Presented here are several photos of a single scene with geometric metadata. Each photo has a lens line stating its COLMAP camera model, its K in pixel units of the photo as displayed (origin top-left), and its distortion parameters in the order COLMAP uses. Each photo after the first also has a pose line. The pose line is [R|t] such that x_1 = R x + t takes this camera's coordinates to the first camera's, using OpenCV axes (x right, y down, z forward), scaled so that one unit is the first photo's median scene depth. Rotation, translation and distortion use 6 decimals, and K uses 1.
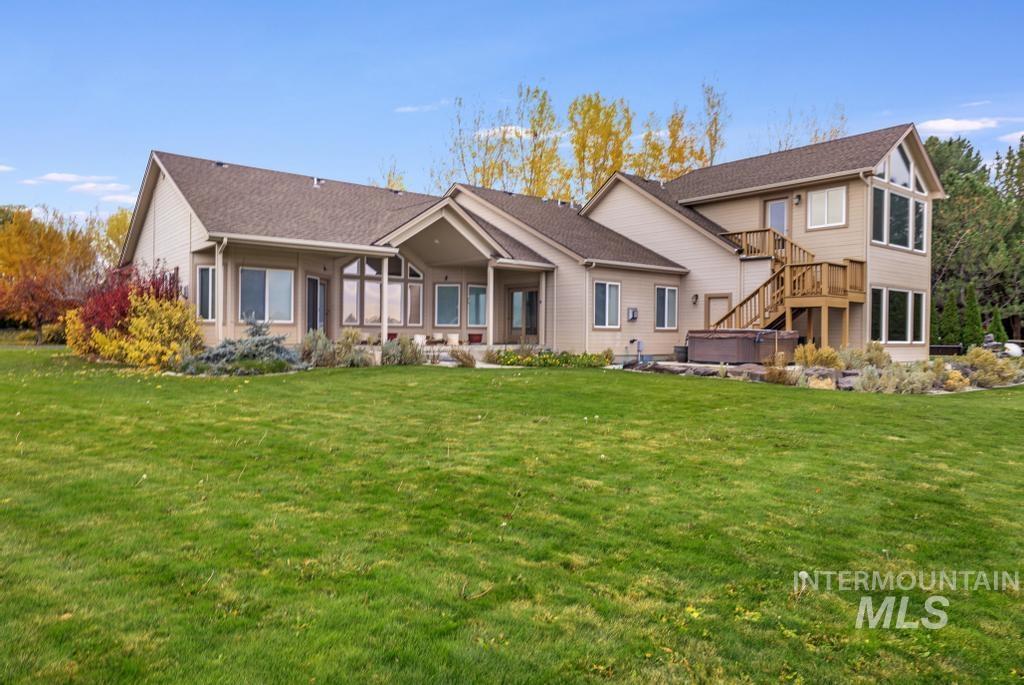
lens RADIAL K [[681.7, 0, 512.0], [0, 681.7, 340.4], [0, 0, 1]] dist [0.001620, 0.000068]
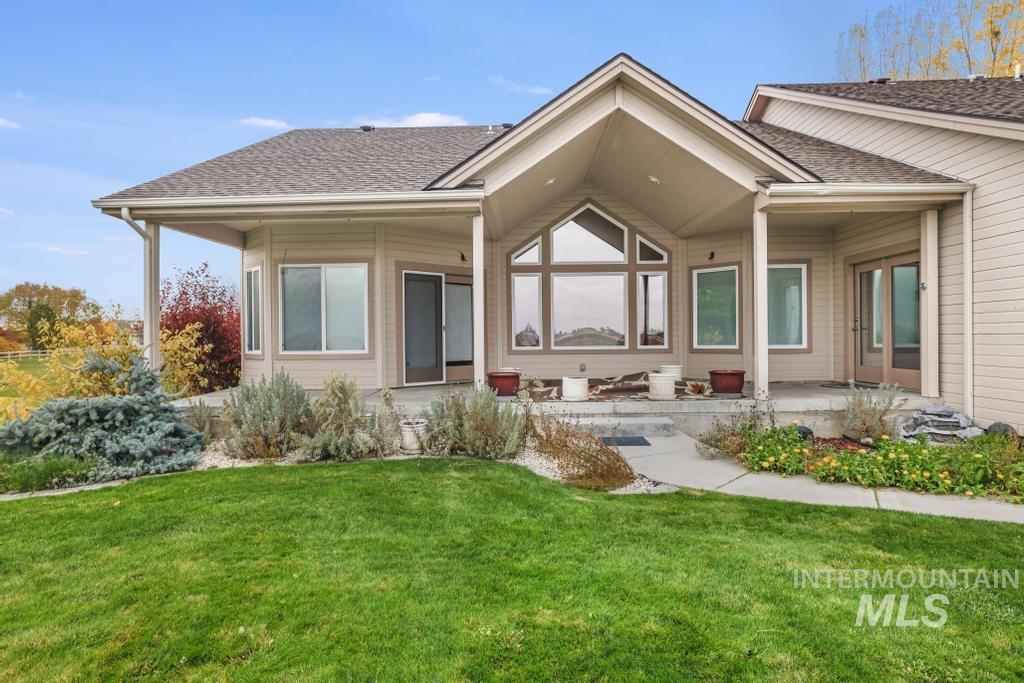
lens RADIAL K [[585.7, 0, 511.4], [0, 585.7, 339.9], [0, 0, 1]] dist [-0.006094, -0.000584]
pose [[0.763548, -0.019564, -0.645455, 0.078854], [0.013024, 0.999804, -0.014897, -0.024291], [0.645620, 0.002968, 0.763653, 0.601213]]
